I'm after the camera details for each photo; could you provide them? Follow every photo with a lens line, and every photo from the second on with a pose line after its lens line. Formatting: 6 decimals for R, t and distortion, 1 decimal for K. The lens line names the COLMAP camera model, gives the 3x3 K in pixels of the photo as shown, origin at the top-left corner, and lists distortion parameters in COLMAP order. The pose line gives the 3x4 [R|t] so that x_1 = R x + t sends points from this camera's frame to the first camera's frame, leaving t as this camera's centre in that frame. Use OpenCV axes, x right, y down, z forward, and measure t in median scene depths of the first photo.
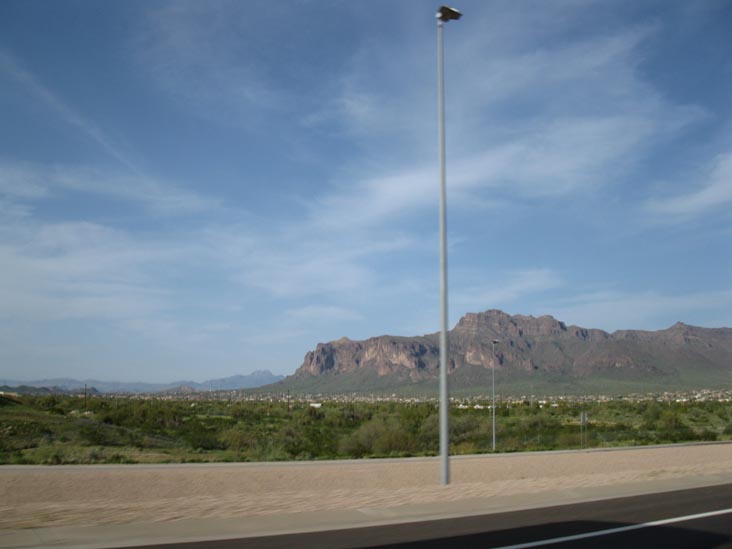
lens RADIAL K [[814.7, 0, 298.6], [0, 814.7, 257.0], [0, 0, 1]] dist [-0.168193, 0.028316]
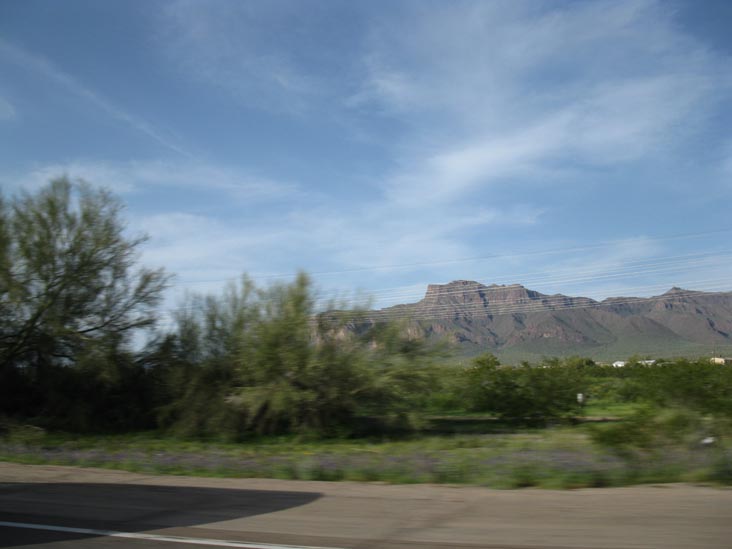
lens RADIAL K [[772.0, 0, 351.8], [0, 772.0, 274.3], [0, 0, 1]] dist [-0.157036, 0.081760]
pose [[0.988985, -0.039880, -0.142546, 0.232749], [0.046491, 0.997978, 0.043351, 0.010784], [0.140528, -0.049501, 0.988838, 0.059210]]
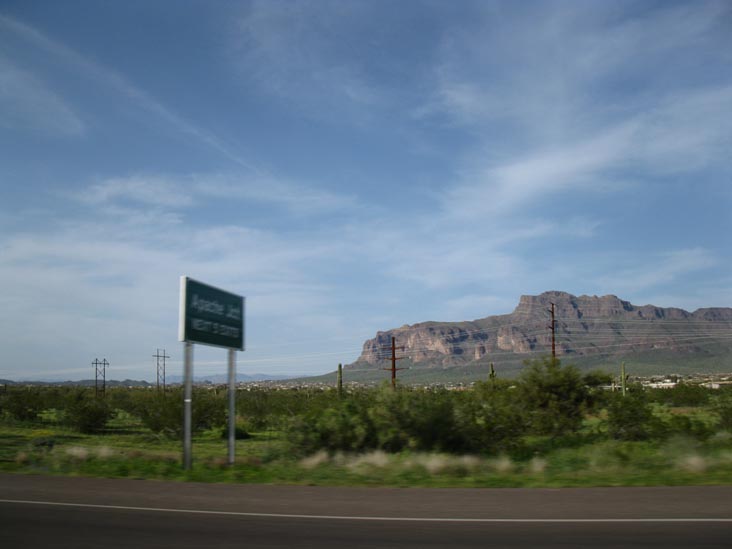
lens RADIAL K [[772.0, 0, 351.8], [0, 772.0, 274.3], [0, 0, 1]] dist [-0.157036, 0.081760]
pose [[0.981664, -0.045457, -0.185120, 0.167623], [0.050630, 0.998445, 0.023311, 0.010921], [0.183772, -0.032256, 0.982439, 0.057396]]
